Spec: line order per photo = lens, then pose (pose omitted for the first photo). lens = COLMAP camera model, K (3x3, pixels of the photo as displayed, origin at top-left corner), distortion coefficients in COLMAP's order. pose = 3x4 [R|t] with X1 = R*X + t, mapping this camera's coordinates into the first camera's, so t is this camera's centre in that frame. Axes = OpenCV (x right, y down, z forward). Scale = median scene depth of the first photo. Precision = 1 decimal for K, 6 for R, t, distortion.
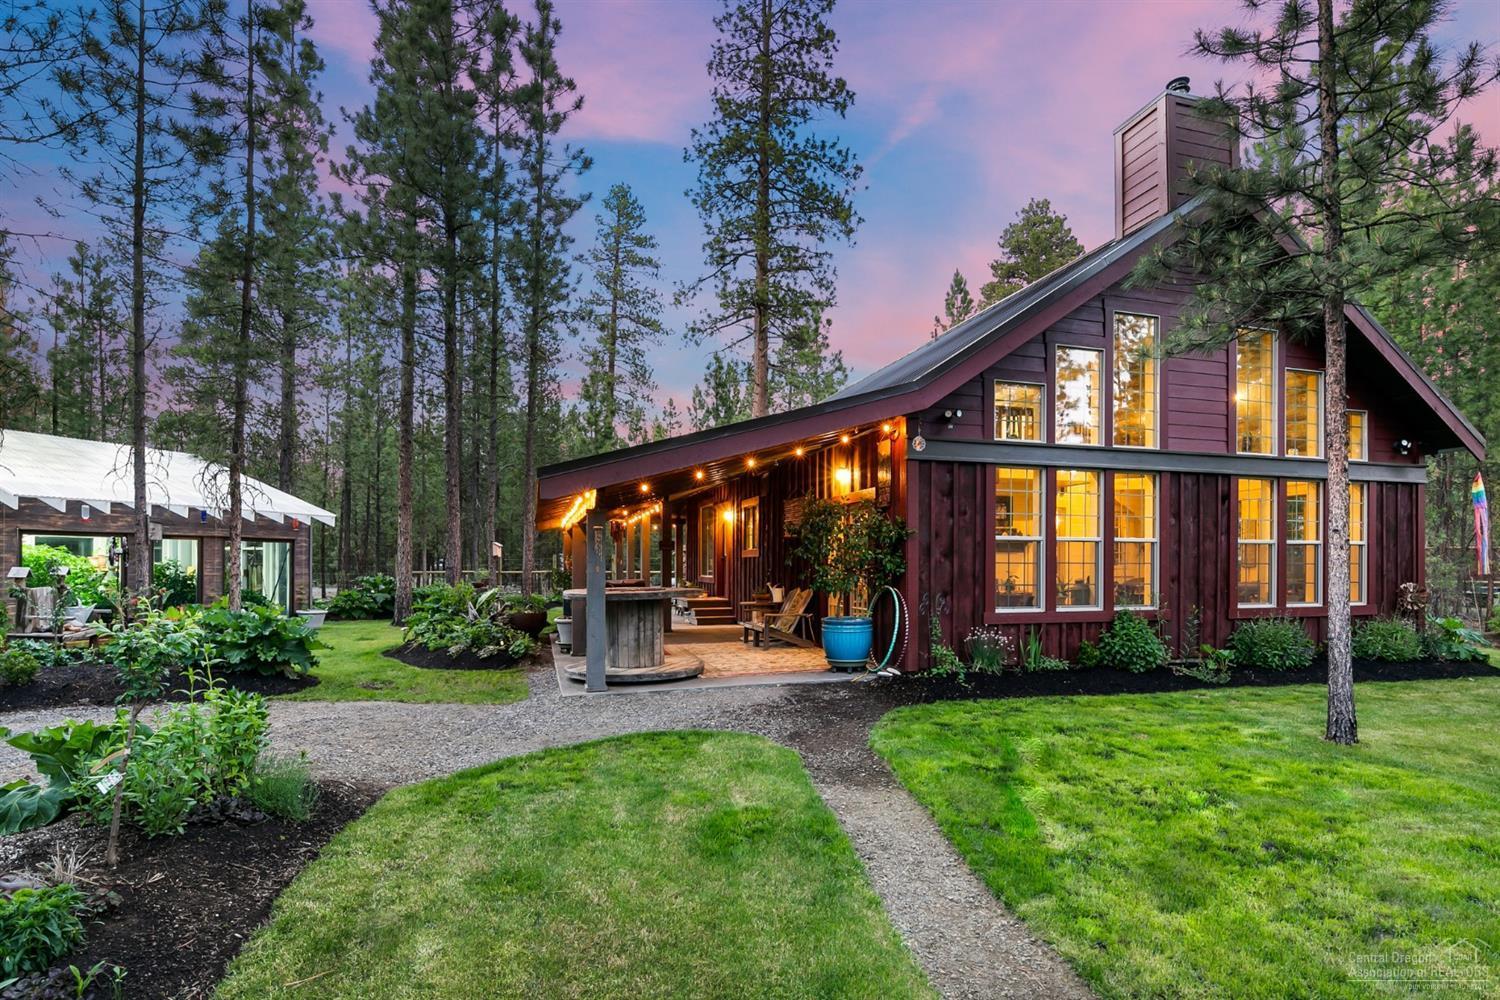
lens RADIAL K [[705.9, 0, 746.7], [0, 705.9, 578.5], [0, 0, 1]] dist [0.000236, -0.000210]
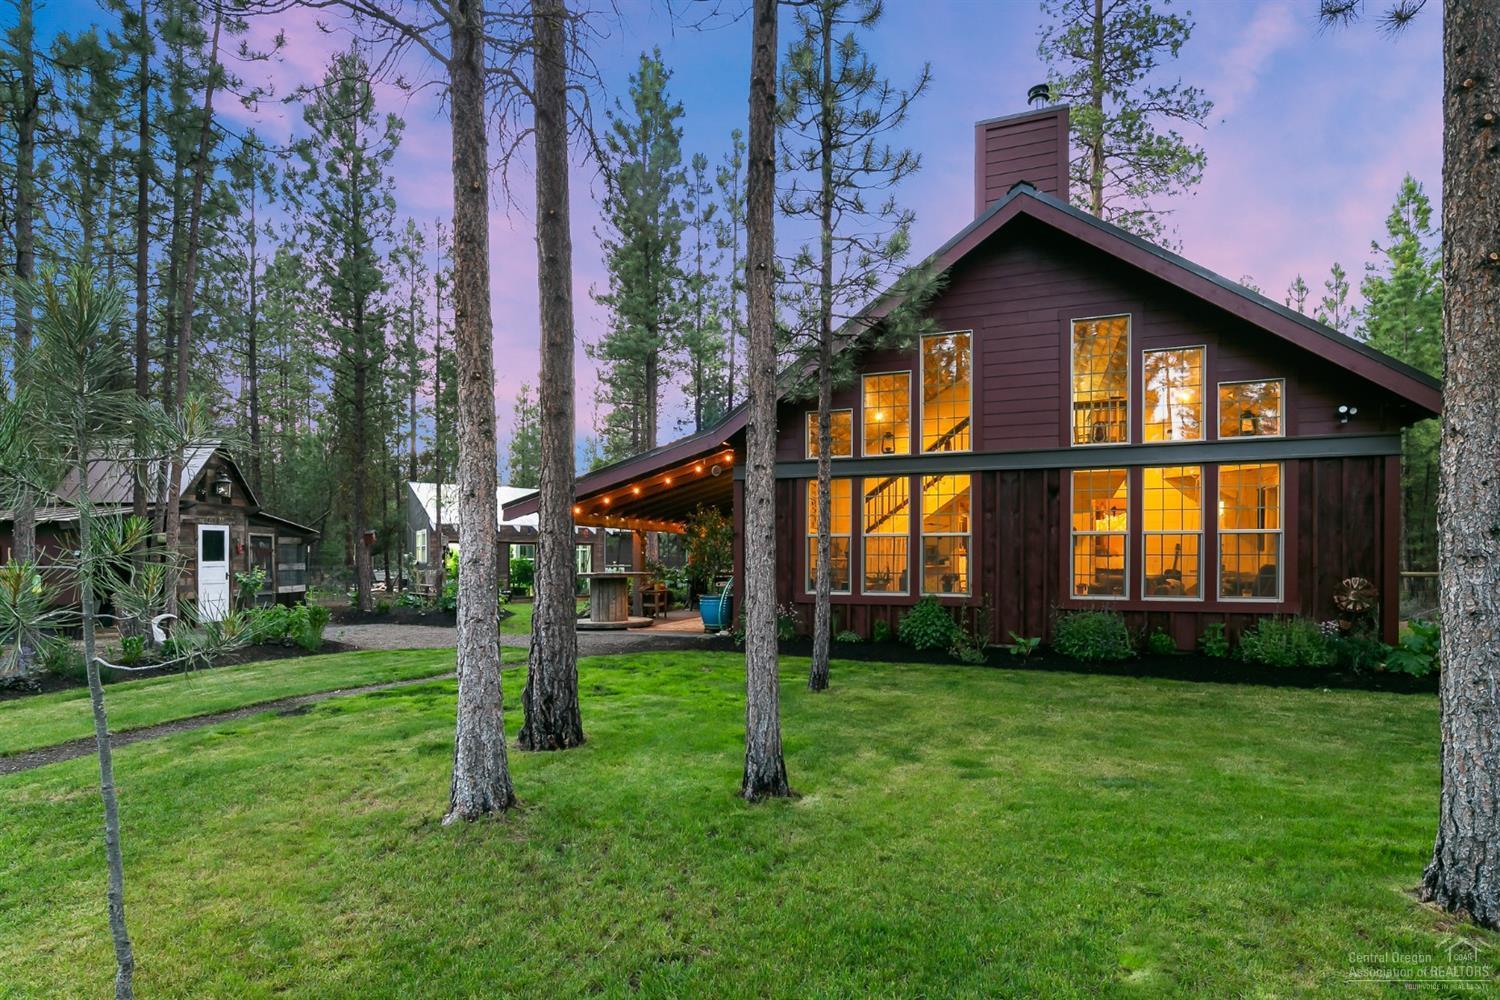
lens RADIAL K [[705.9, 0, 746.7], [0, 705.9, 578.5], [0, 0, 1]] dist [0.000236, -0.000210]
pose [[0.811811, 0.012715, -0.583782, 0.532469], [-0.014222, 0.999897, 0.002000, 0.010105], [0.583747, 0.006679, 0.811908, -0.054404]]
